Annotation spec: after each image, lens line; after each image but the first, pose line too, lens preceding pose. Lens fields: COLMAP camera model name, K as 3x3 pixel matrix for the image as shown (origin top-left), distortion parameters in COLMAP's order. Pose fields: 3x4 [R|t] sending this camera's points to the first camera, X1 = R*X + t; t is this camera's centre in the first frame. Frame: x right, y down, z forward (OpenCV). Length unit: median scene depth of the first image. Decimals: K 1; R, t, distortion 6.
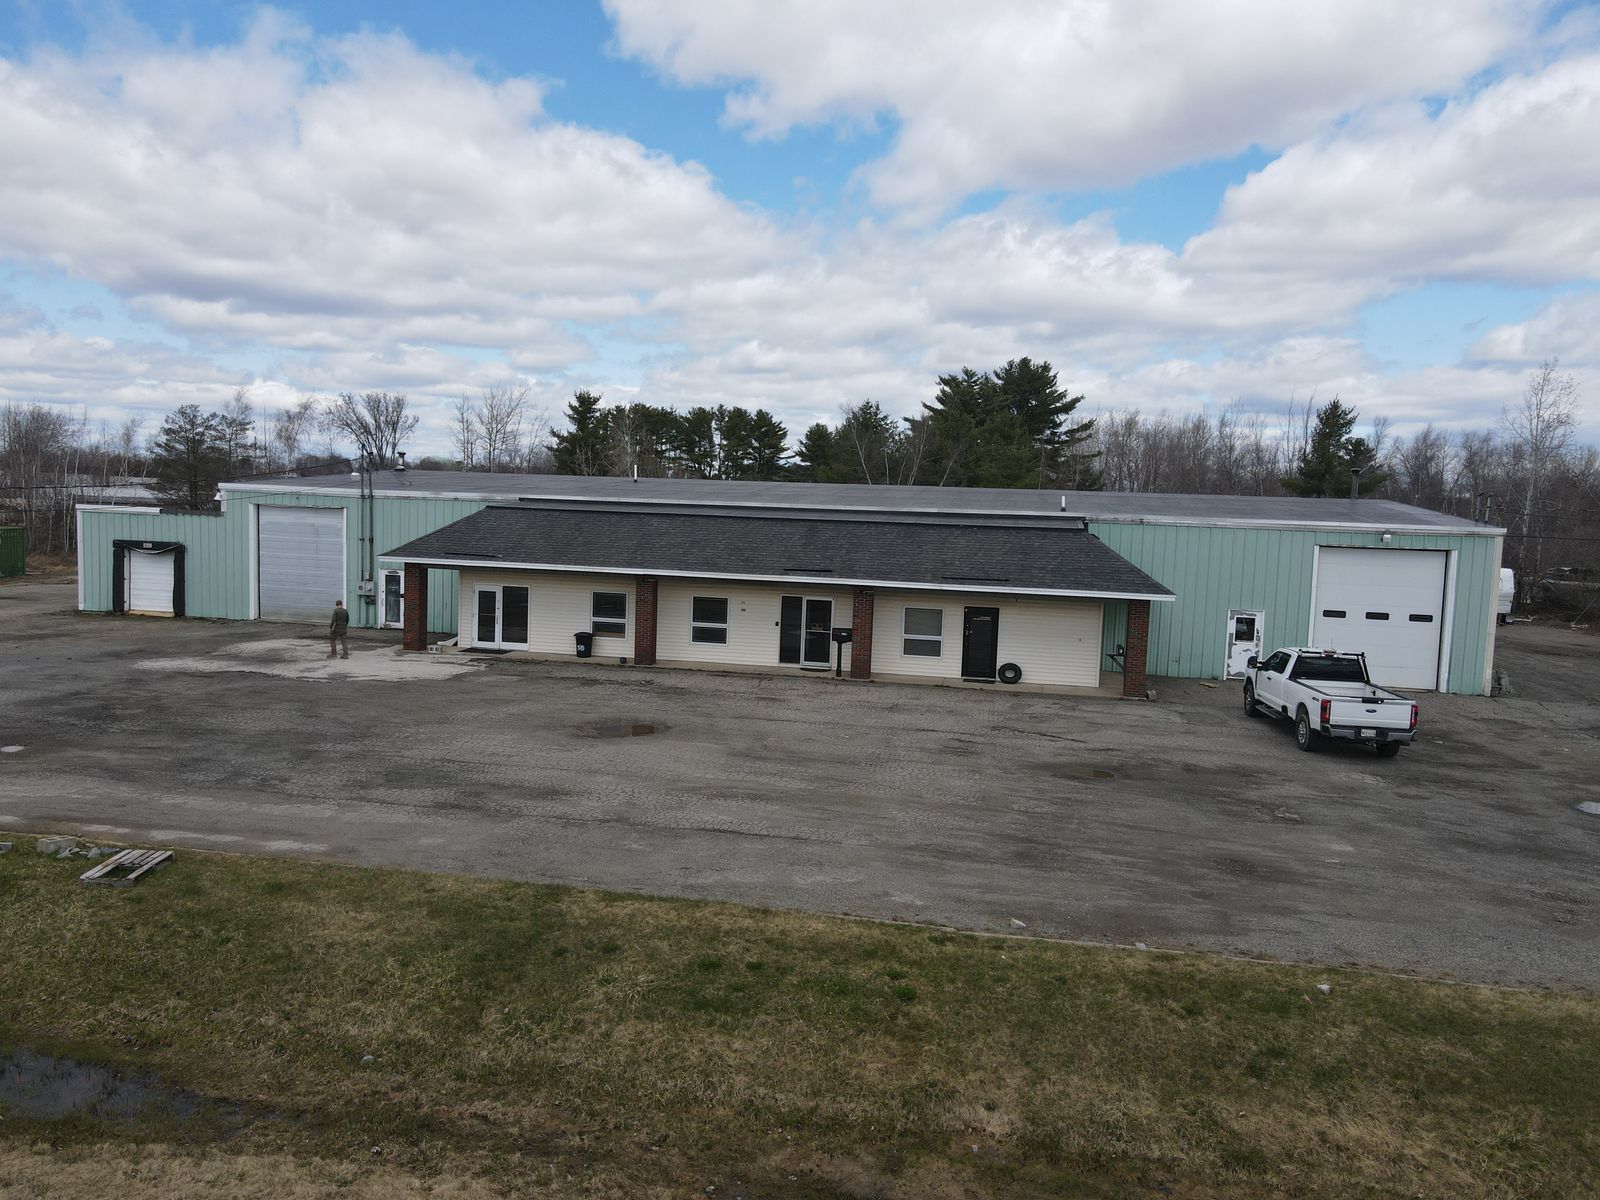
lens RADIAL K [[1097.0, 0, 800.0], [0, 1097.0, 600.0], [0, 0, 1]] dist [0.009879, 0.002482]
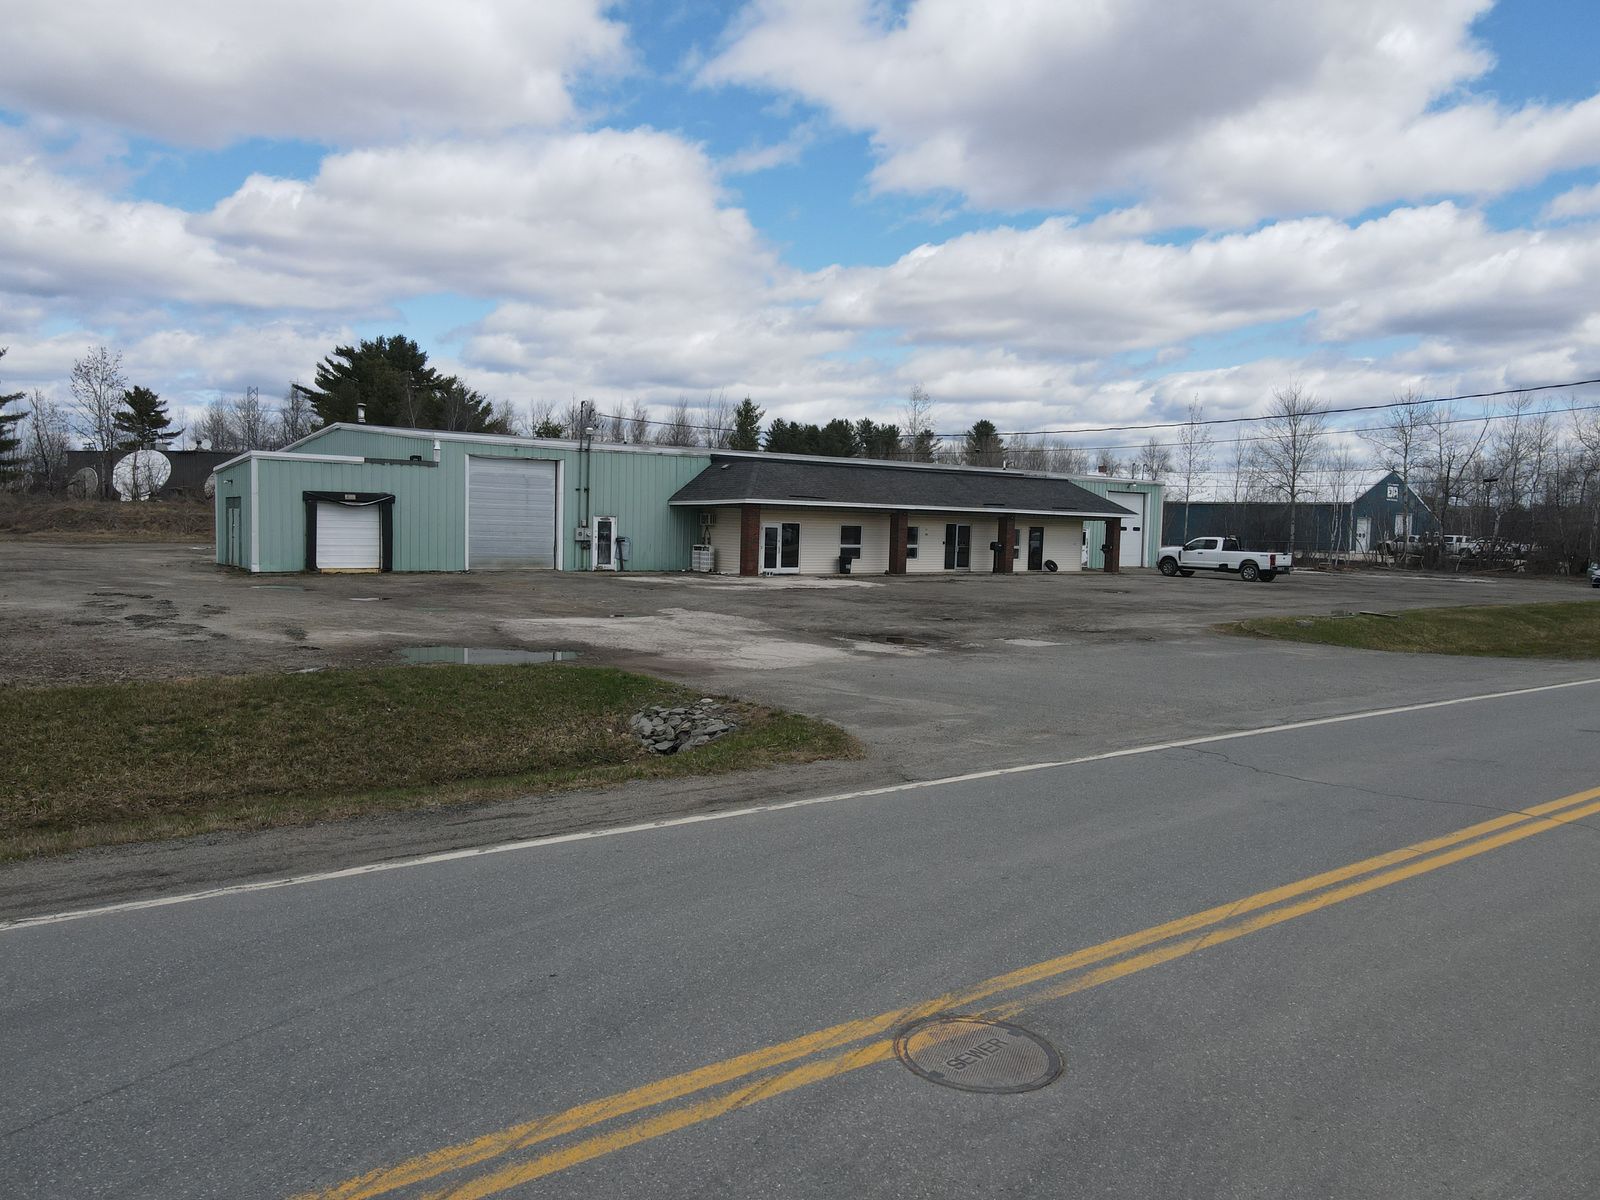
lens RADIAL K [[1097.0, 0, 800.0], [0, 1097.0, 600.0], [0, 0, 1]] dist [0.009879, 0.002482]
pose [[0.715773, -0.069989, 0.694817, -1.001755], [0.060198, 0.997445, 0.038459, 0.025292], [-0.695733, 0.014299, 0.718158, 0.071822]]
